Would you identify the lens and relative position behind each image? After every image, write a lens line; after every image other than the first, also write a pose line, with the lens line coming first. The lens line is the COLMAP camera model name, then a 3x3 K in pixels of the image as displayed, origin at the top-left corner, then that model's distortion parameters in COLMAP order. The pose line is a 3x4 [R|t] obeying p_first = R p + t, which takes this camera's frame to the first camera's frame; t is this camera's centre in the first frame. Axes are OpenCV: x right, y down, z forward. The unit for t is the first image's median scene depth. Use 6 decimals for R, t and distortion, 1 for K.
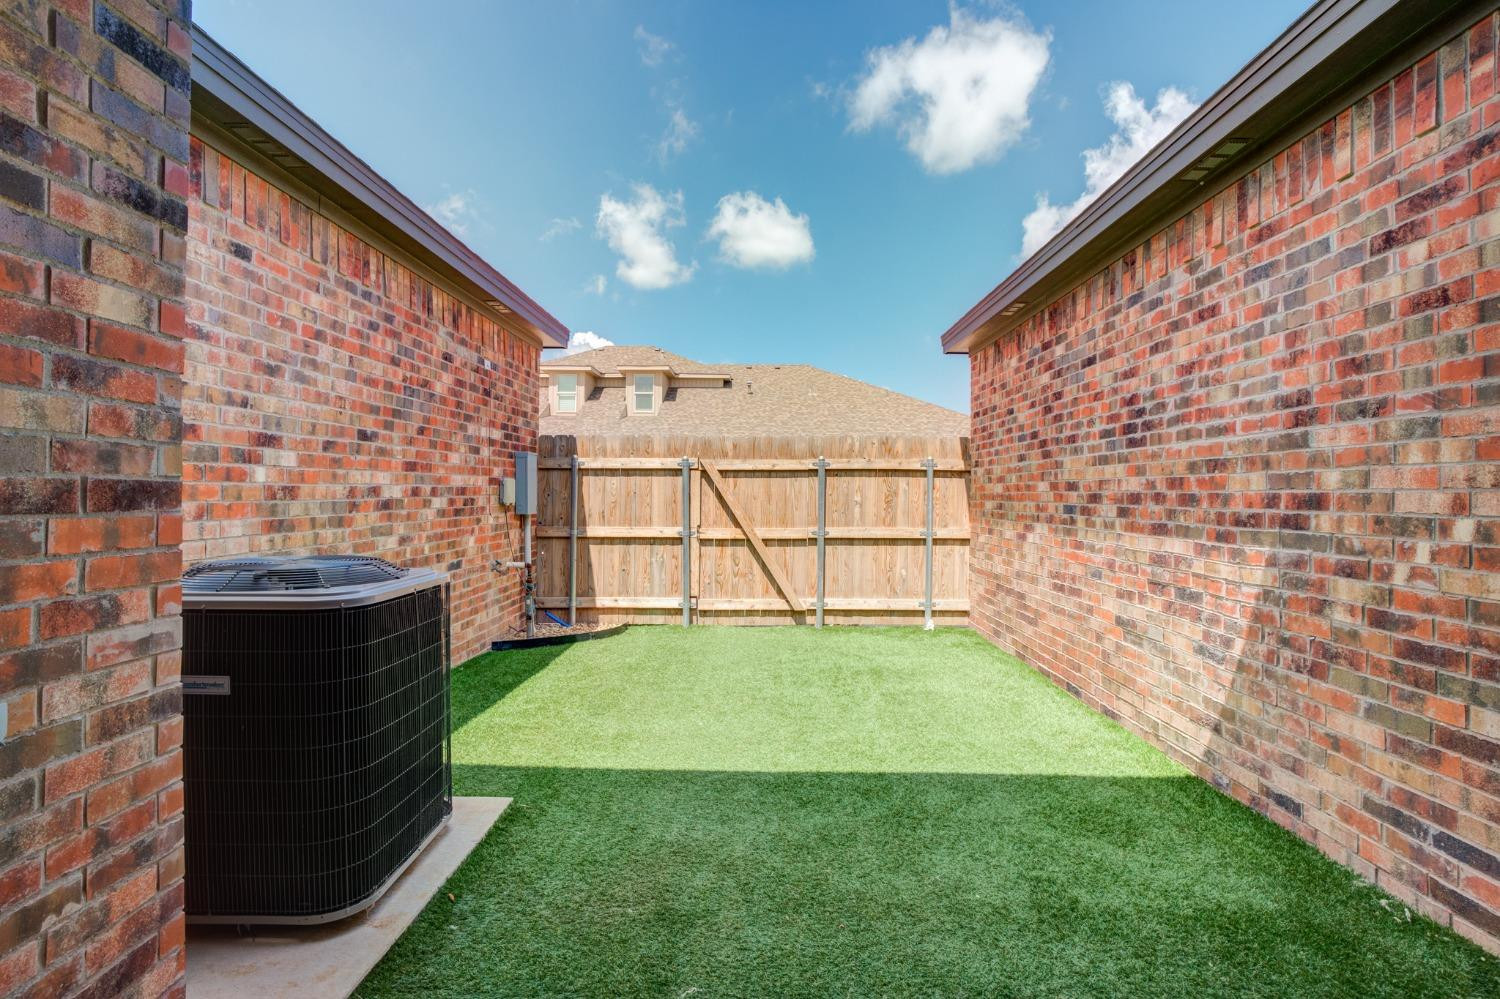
lens RADIAL K [[741.2, 0, 757.0], [0, 741.2, 500.5], [0, 0, 1]] dist [-0.039549, 0.012187]
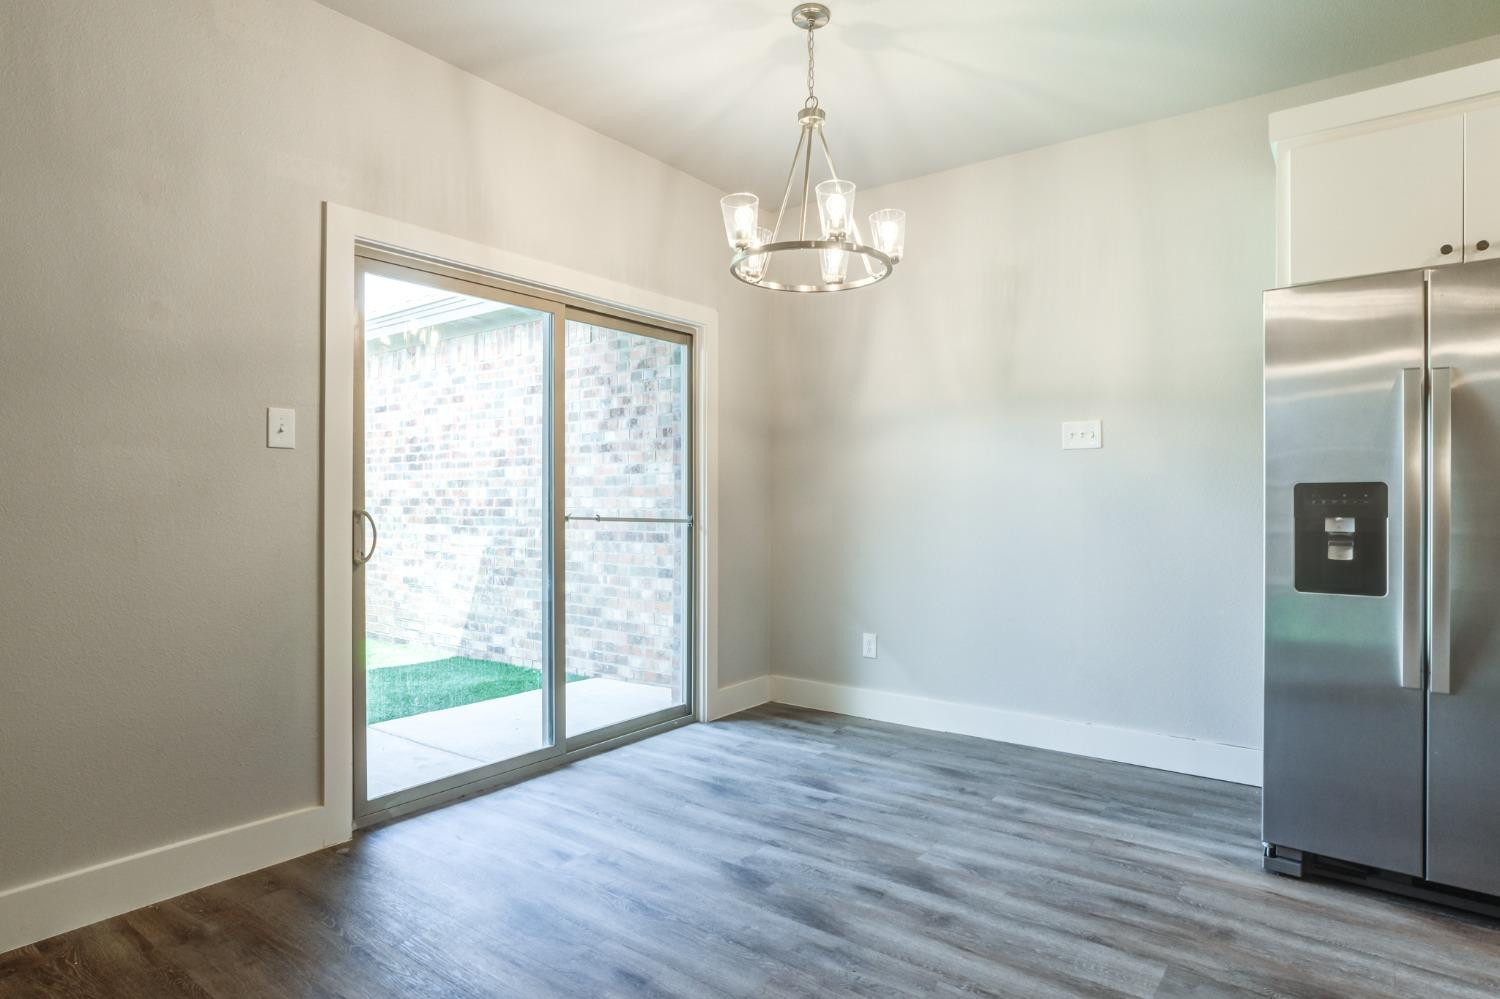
lens RADIAL K [[830.9, 0, 782.9], [0, 830.9, 505.8], [0, 0, 1]] dist [-0.041377, 0.021674]
pose [[0.582530, -0.010805, 0.812737, -0.741082], [0.008724, 0.999937, 0.007041, 0.000546], [-0.812762, 0.002988, 0.582588, -1.080916]]
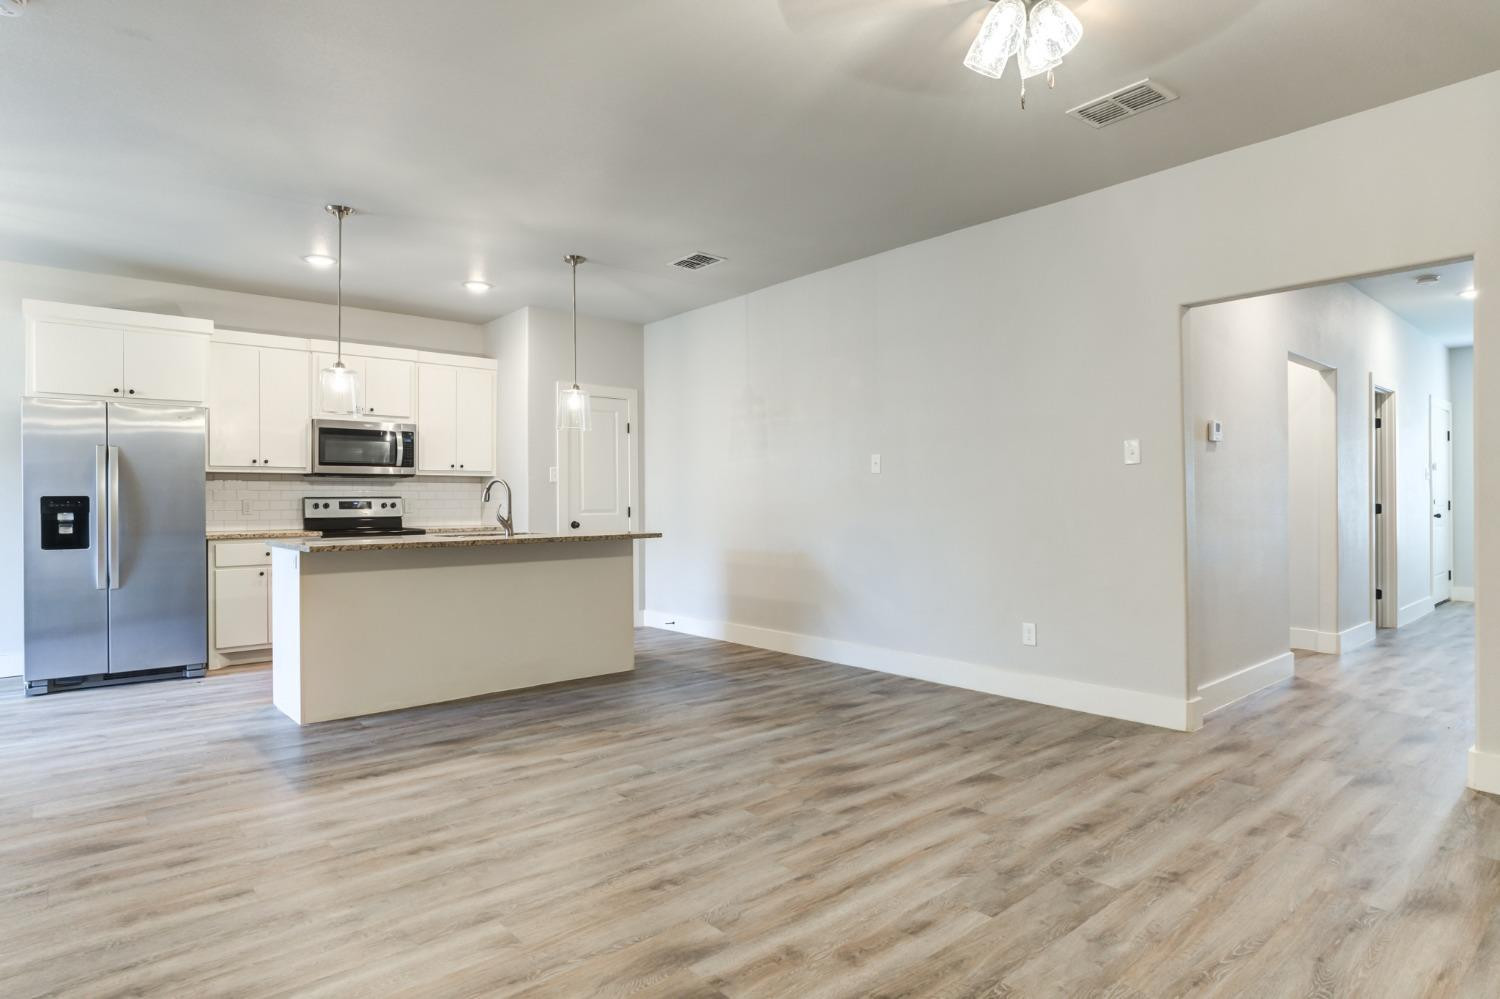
lens RADIAL K [[823.5, 0, 752.4], [0, 823.5, 498.9], [0, 0, 1]] dist [-0.042534, 0.025978]
pose [[-0.654564, -0.002589, 0.756002, -2.090719], [0.006368, 0.999940, 0.008938, -0.013116], [-0.755980, 0.010664, -0.654508, -1.030192]]
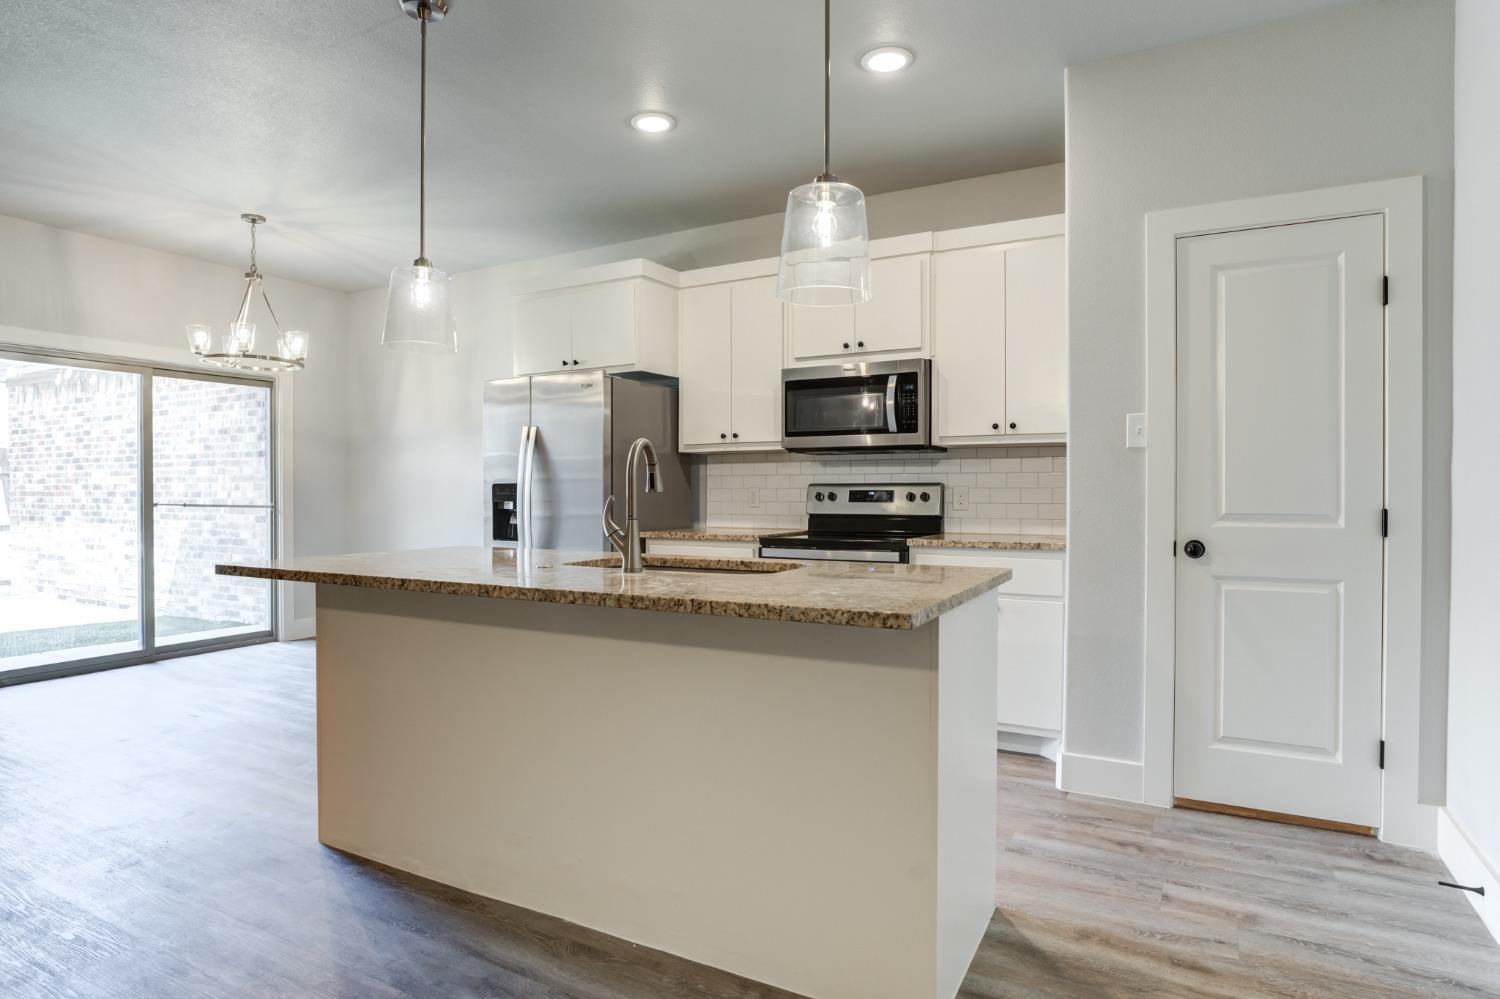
lens RADIAL K [[823.5, 0, 754.5], [0, 823.5, 498.1], [0, 0, 1]] dist [-0.042534, 0.025978]
pose [[0.480816, -0.014221, 0.876706, -0.928544], [0.010507, 0.999890, 0.010456, 0.005618], [-0.876759, 0.004184, 0.480913, -2.362428]]
